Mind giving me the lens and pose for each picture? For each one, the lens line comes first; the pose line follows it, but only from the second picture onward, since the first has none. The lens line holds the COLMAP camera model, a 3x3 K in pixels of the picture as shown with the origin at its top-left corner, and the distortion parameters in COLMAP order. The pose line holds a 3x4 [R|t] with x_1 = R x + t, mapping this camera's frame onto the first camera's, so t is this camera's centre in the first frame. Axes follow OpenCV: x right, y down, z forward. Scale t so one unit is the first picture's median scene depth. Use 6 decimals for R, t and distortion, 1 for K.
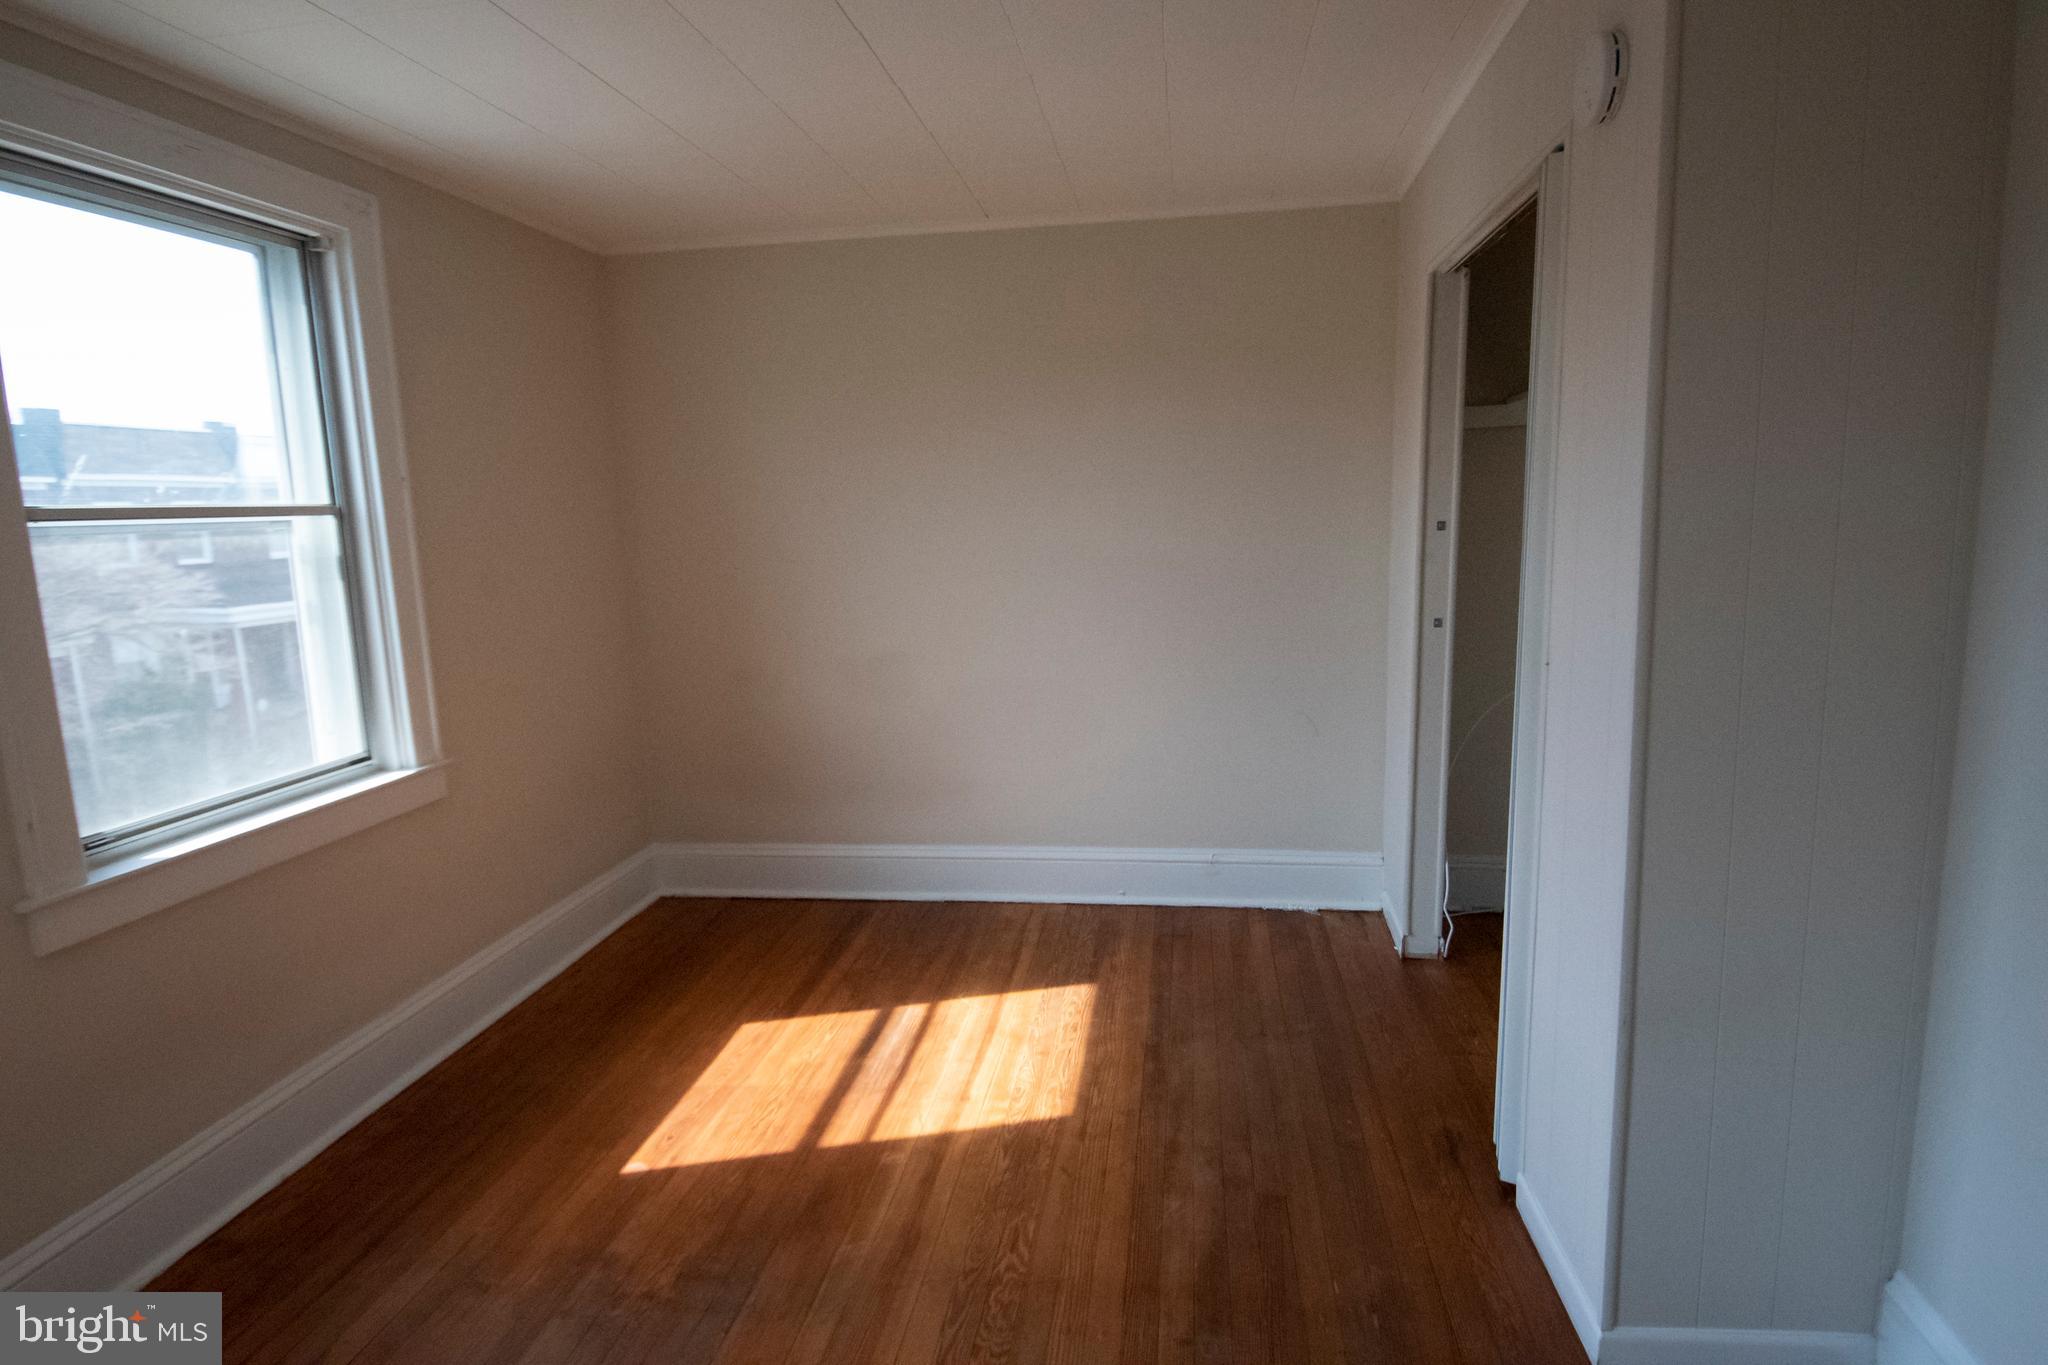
lens RADIAL K [[1093.2, 0, 1022.2], [0, 1093.2, 680.4], [0, 0, 1]] dist [0.021586, -0.027026]
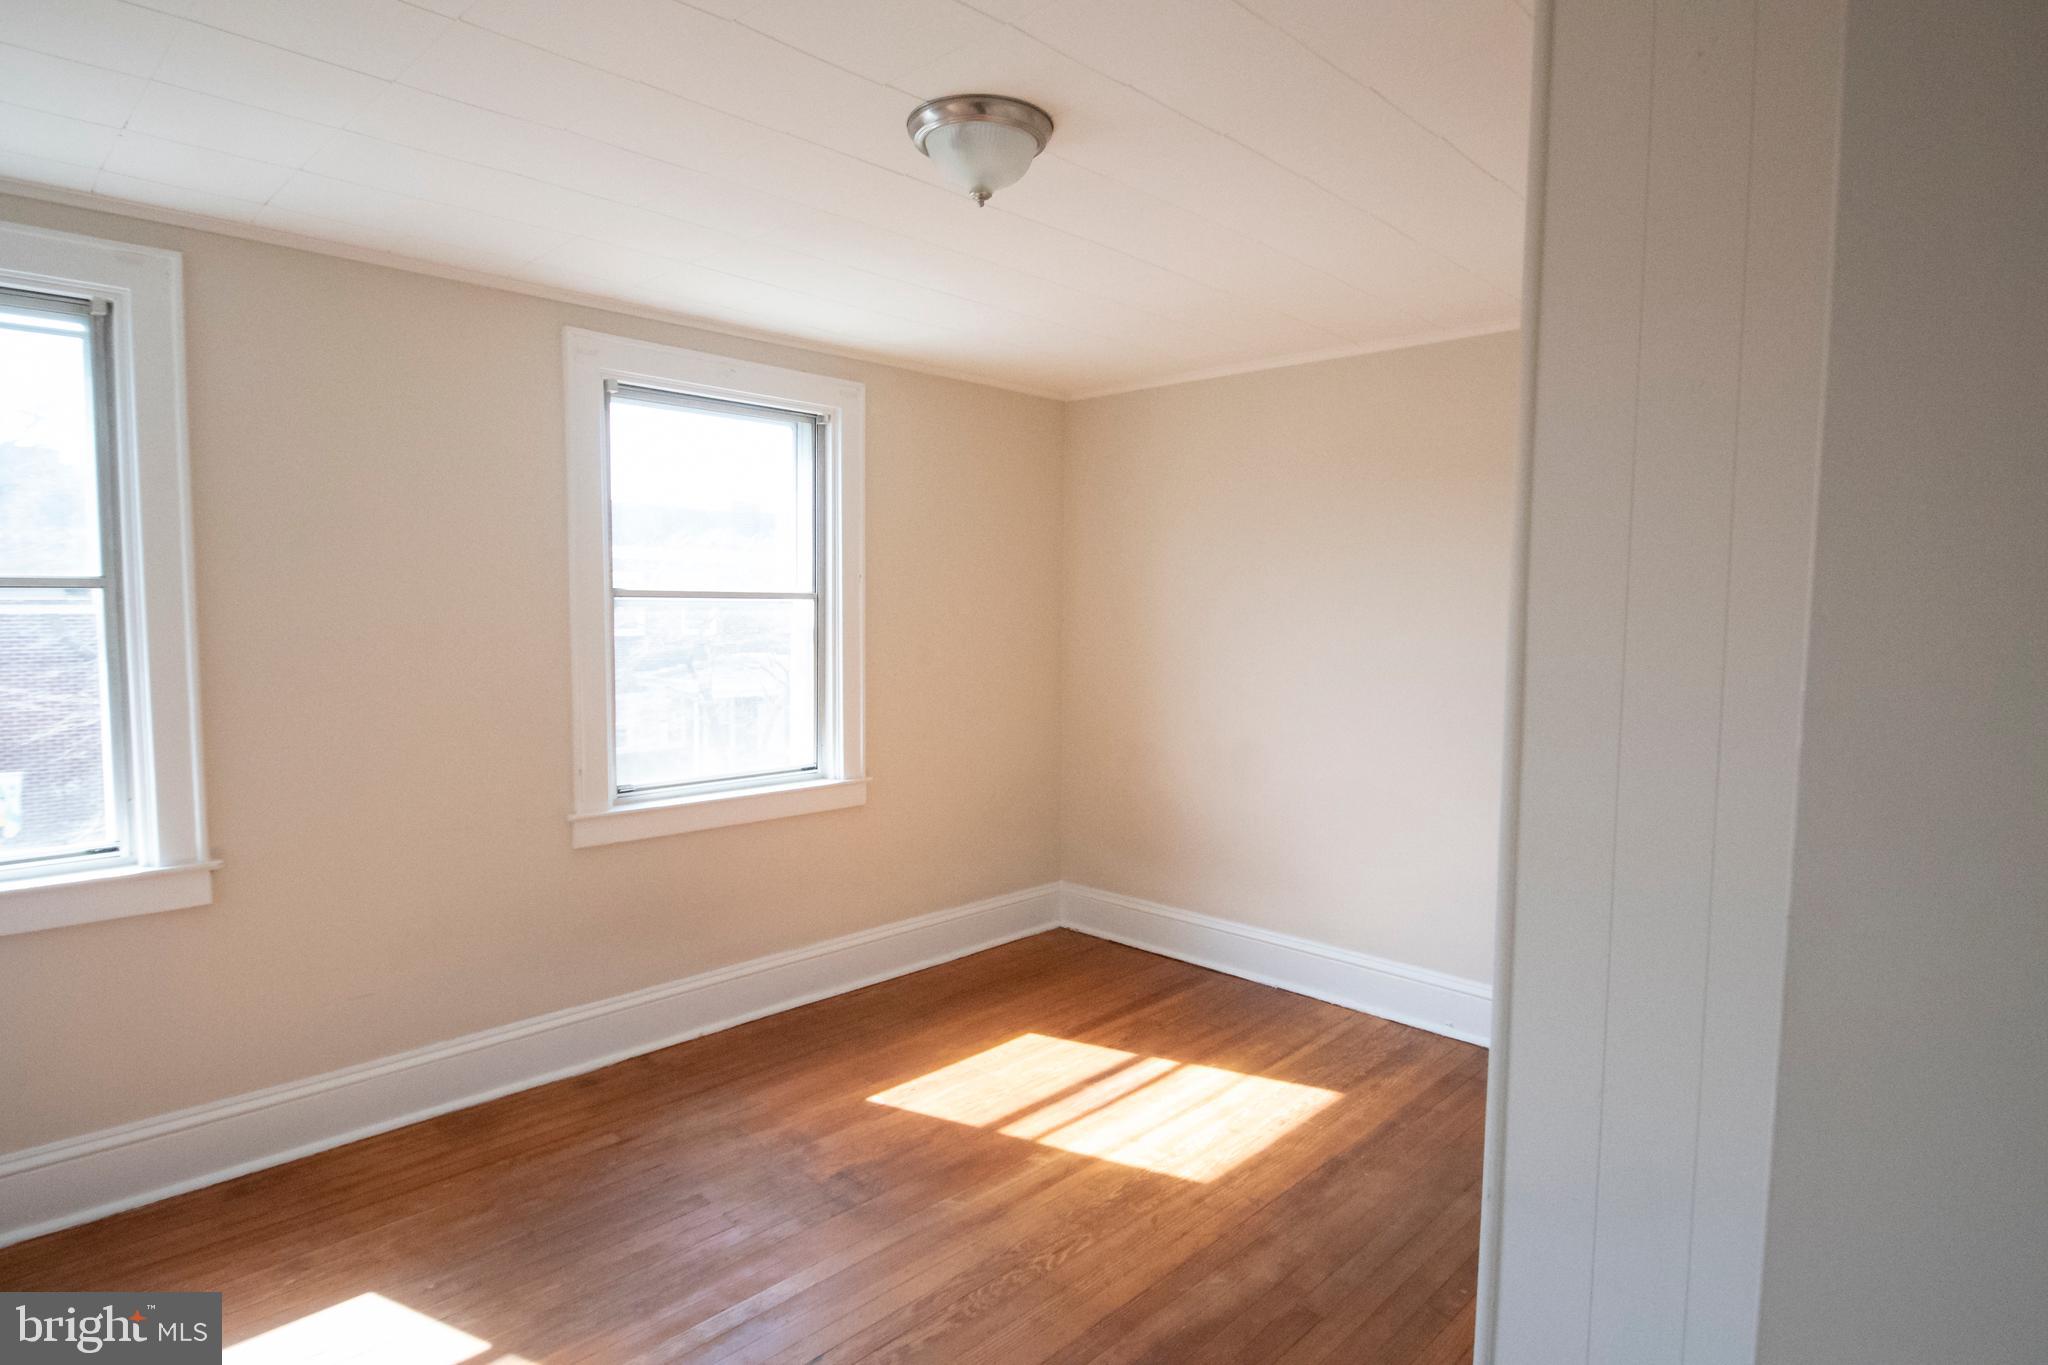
lens RADIAL K [[1093.2, 0, 1022.3], [0, 1093.2, 677.6], [0, 0, 1]] dist [0.021586, -0.027026]
pose [[0.809687, 0.080615, -0.581298, 0.430389], [-0.128996, 0.990743, -0.042281, -0.019553], [0.572509, 0.109220, 0.812591, -0.016982]]
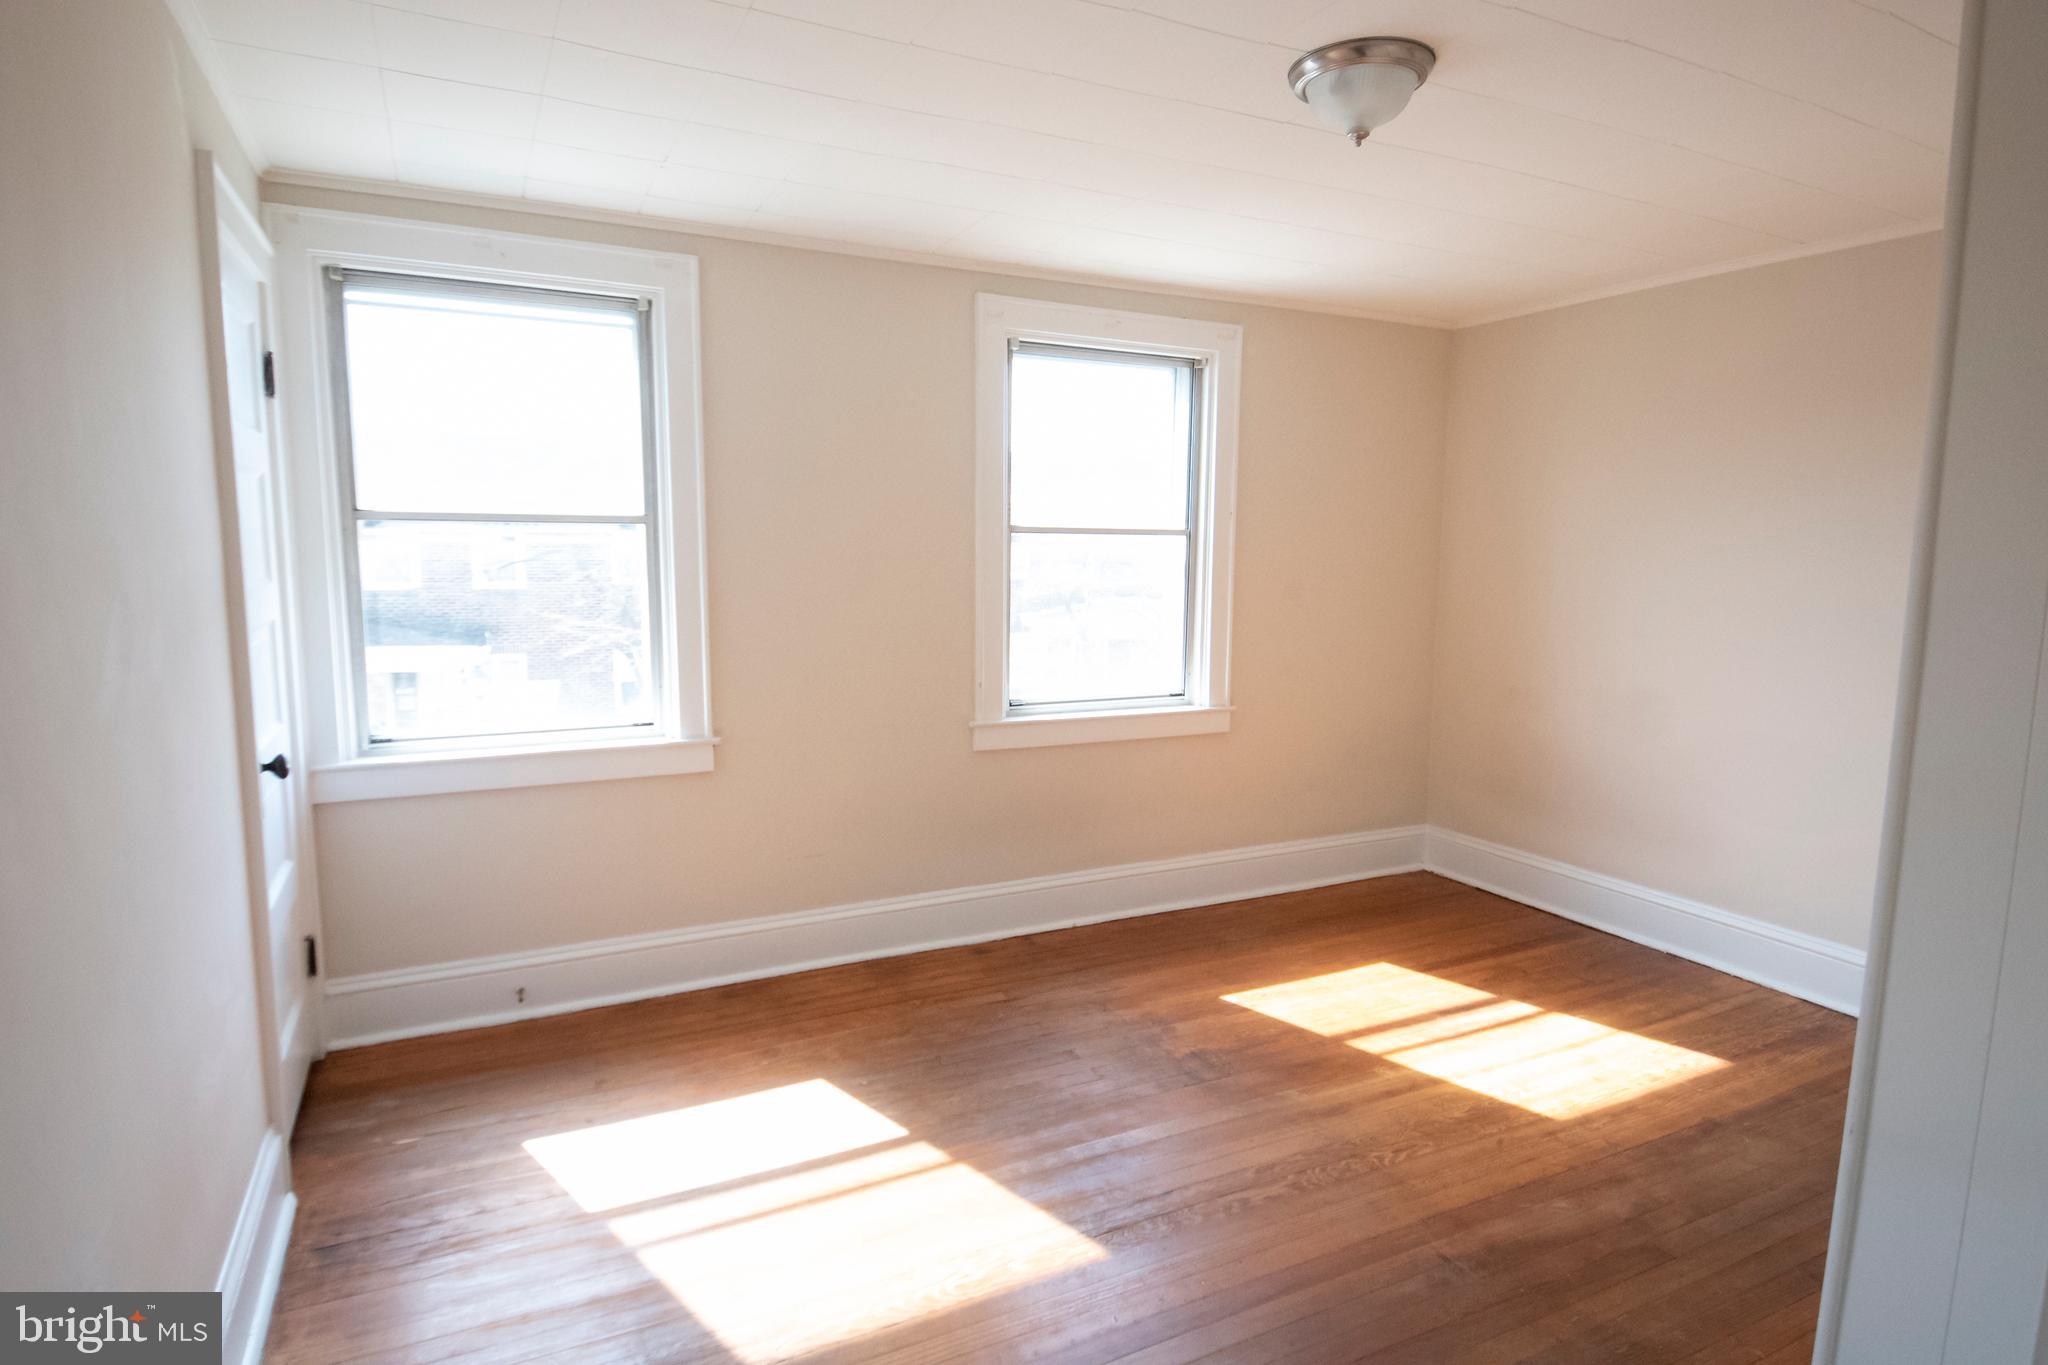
lens RADIAL K [[1093.2, 0, 1017.9], [0, 1093.2, 679.2], [0, 0, 1]] dist [0.021586, -0.027026]
pose [[0.567855, 0.138130, -0.811456, 0.492275], [-0.159802, 0.985563, 0.055938, 0.001222], [0.807468, 0.097907, 0.581730, -0.070168]]
